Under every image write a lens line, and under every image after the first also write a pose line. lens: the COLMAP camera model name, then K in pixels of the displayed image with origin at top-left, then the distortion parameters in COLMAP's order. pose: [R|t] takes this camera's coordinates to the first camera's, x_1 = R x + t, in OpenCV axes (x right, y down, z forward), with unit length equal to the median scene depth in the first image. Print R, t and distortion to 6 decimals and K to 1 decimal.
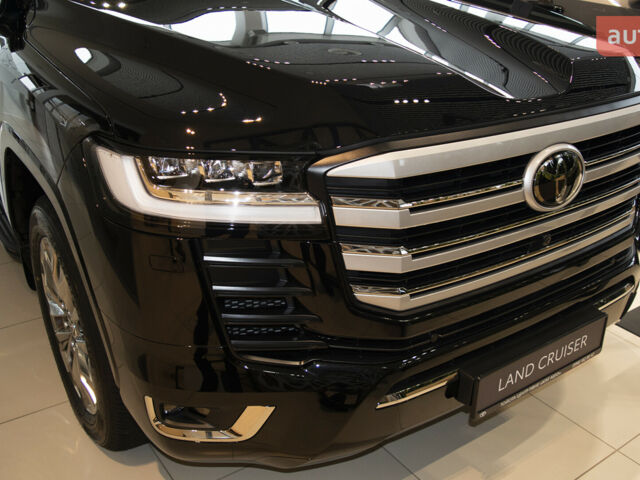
lens RADIAL K [[608.9, 0, 320.0], [0, 608.9, 240.0], [0, 0, 1]] dist [-0.060939, -0.000430]
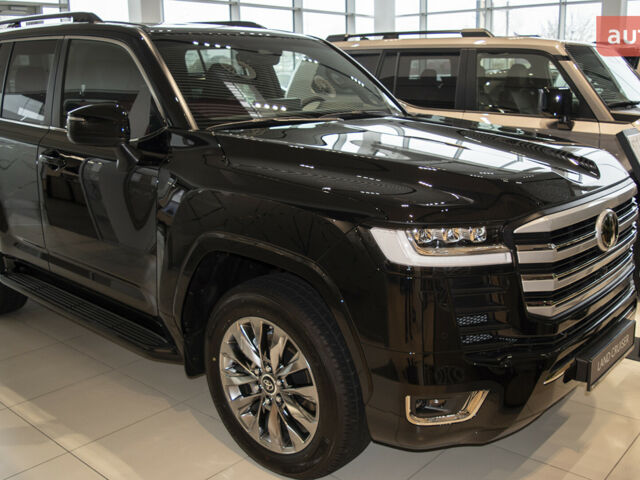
lens RADIAL K [[608.9, 0, 320.0], [0, 608.9, 240.0], [0, 0, 1]] dist [-0.060939, -0.000430]
pose [[0.974289, -0.081803, 0.209928, -0.772149], [0.120431, 0.976562, -0.178389, 0.129860], [-0.190415, 0.199085, 0.961305, -0.433682]]
